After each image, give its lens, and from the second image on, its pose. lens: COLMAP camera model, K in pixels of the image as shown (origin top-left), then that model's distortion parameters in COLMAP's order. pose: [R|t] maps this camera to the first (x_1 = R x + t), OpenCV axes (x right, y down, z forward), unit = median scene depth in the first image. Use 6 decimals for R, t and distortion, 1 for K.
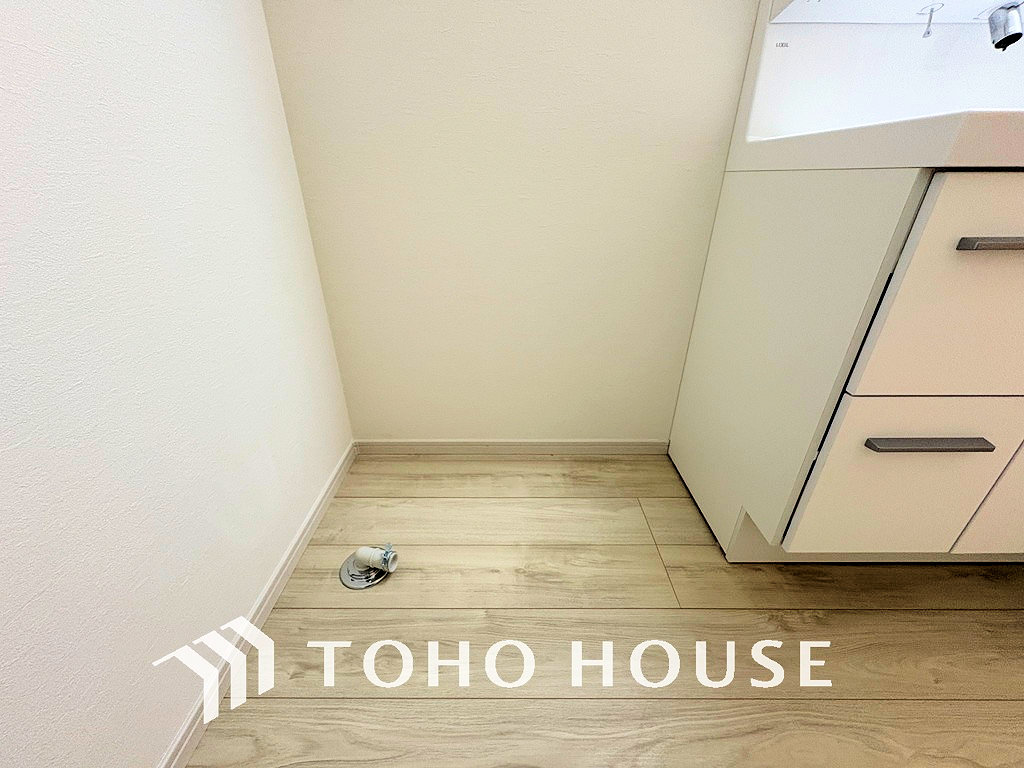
lens RADIAL K [[408.2, 0, 512.0], [0, 408.2, 384.0], [0, 0, 1]] dist [0.004023, 0.000500]
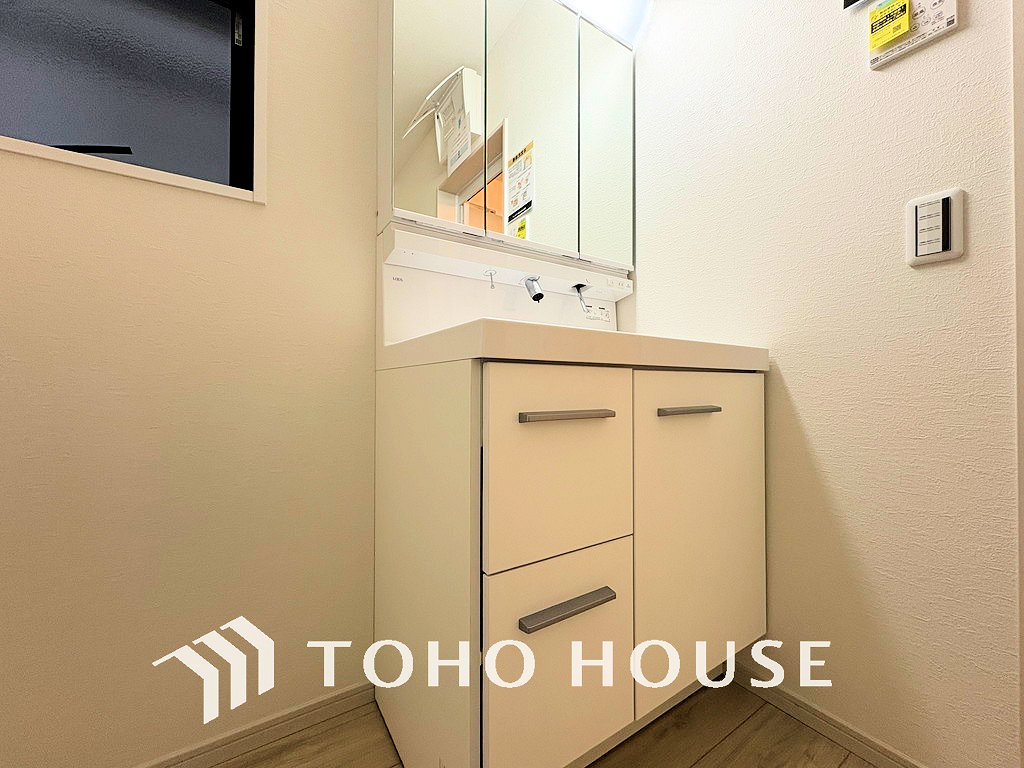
lens RADIAL K [[407.4, 0, 512.0], [0, 407.4, 384.0], [0, 0, 1]] dist [-0.000388, 0.000217]
pose [[0.839398, 0.002777, 0.543510, 0.264177], [0.247482, 0.888356, -0.386751, 0.009216], [-0.483904, 0.459147, 0.744997, 0.063598]]
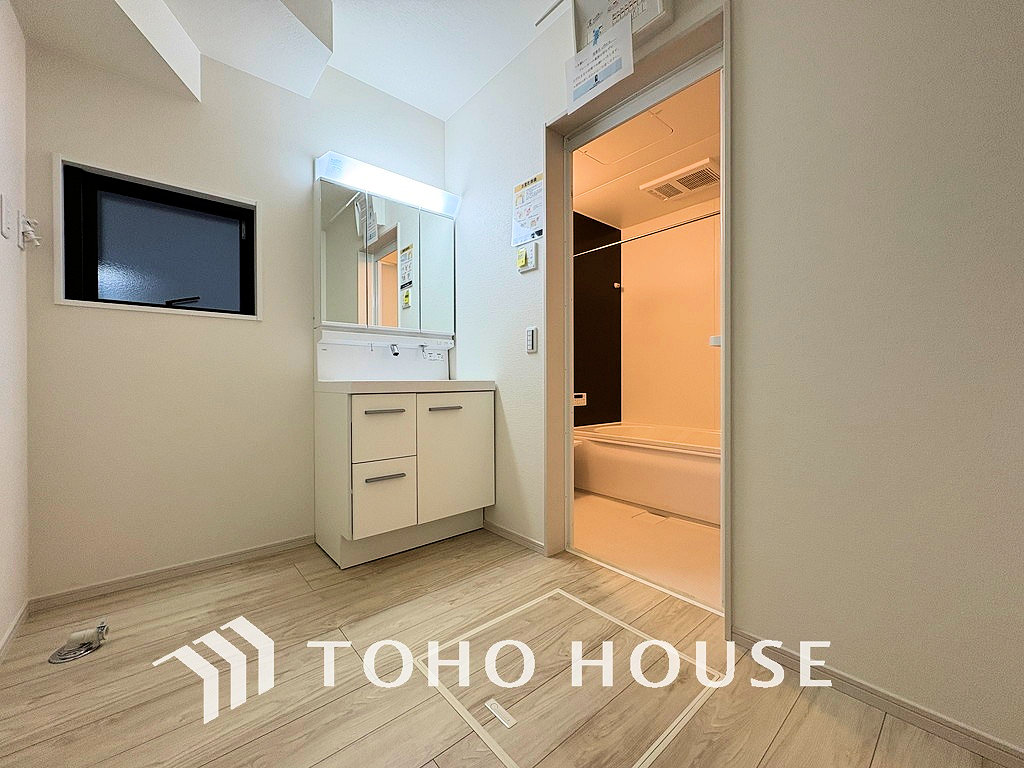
lens RADIAL K [[404.3, 0, 512.0], [0, 404.3, 384.0], [0, 0, 1]] dist [-0.000137, -0.000405]
pose [[0.758343, -0.013167, 0.651723, -0.112951], [0.303674, 0.891814, -0.335336, 0.568327], [-0.576800, 0.452211, 0.680299, -1.265949]]
